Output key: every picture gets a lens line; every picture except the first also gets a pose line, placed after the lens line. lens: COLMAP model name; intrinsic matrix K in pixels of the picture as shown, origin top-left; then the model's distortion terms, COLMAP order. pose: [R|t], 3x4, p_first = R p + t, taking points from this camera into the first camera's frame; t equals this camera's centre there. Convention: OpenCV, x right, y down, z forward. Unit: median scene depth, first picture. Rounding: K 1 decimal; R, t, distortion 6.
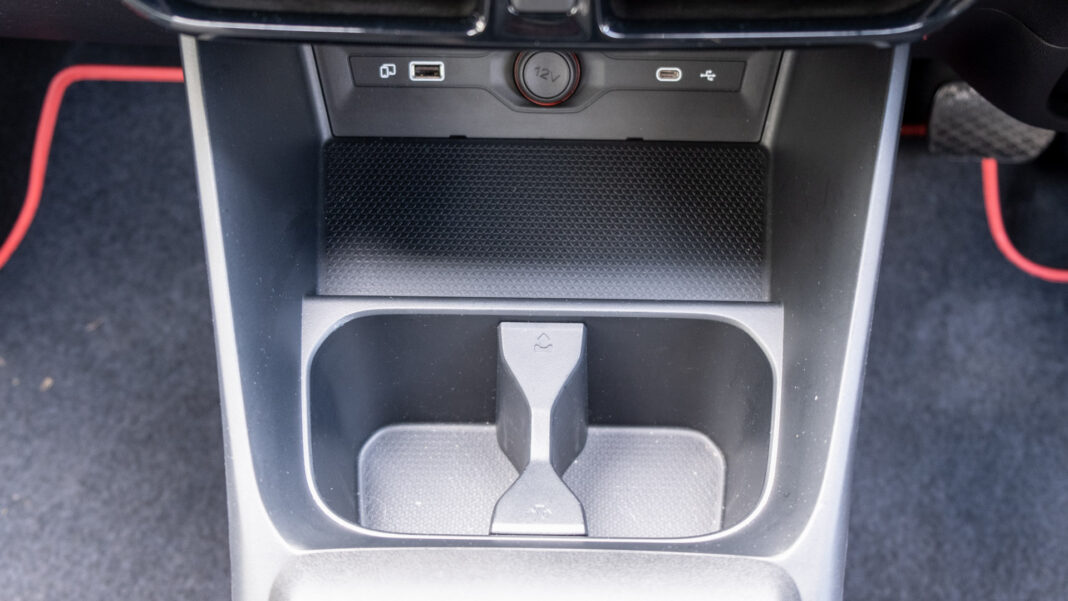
lens RADIAL K [[909.5, 0, 536.6], [0, 909.5, 301.9], [0, 0, 1]] dist [-0.064021, 0.079195]
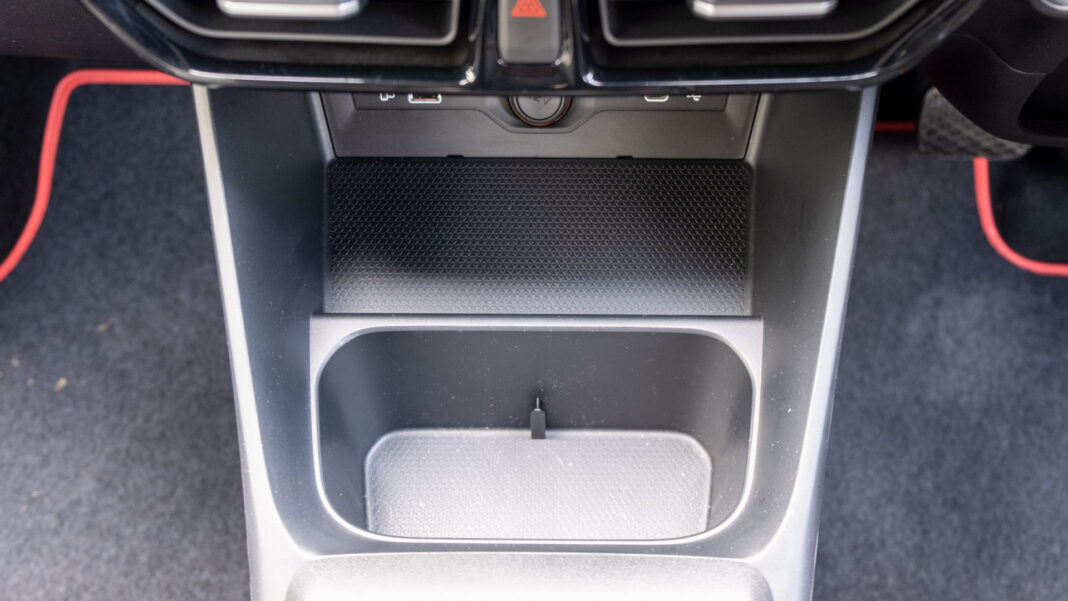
lens RADIAL K [[918.6, 0, 542.0], [0, 918.6, 315.4], [0, 0, 1]] dist [-0.070515, 0.094785]
pose [[0.999962, -0.008722, -0.000609, 0.007902], [0.008738, 0.999264, 0.037354, -0.024045], [0.000283, -0.037358, 0.999302, -0.039812]]
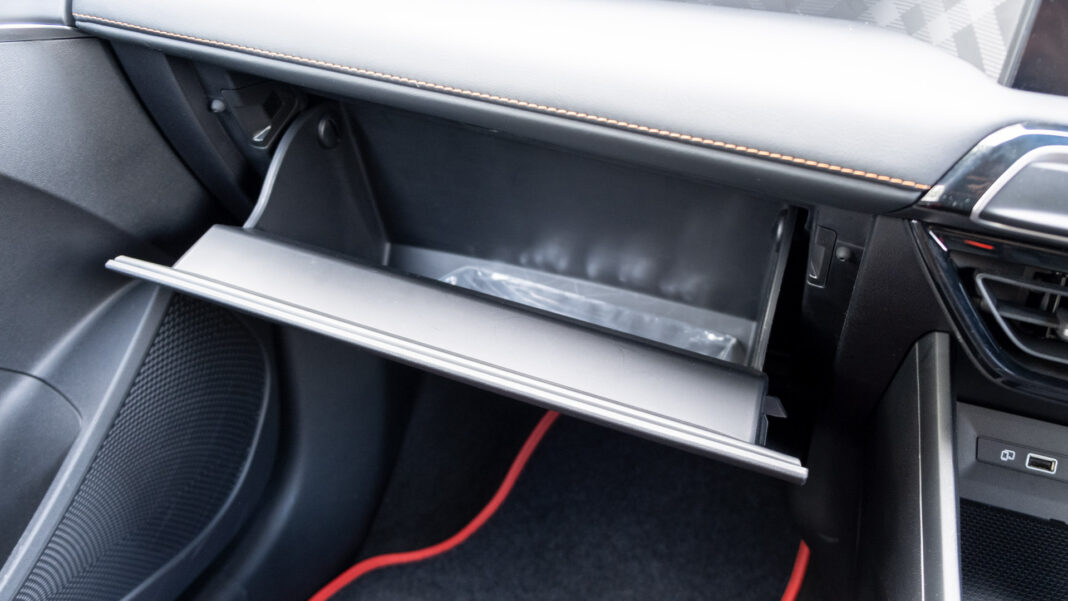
lens RADIAL K [[909.5, 0, 536.6], [0, 909.5, 301.9], [0, 0, 1]] dist [-0.064021, 0.079195]
pose [[0.941968, 0.200091, -0.269556, -0.306369], [-0.299287, 0.864263, -0.404323, 0.163795], [0.152065, 0.461534, 0.873992, -0.181155]]
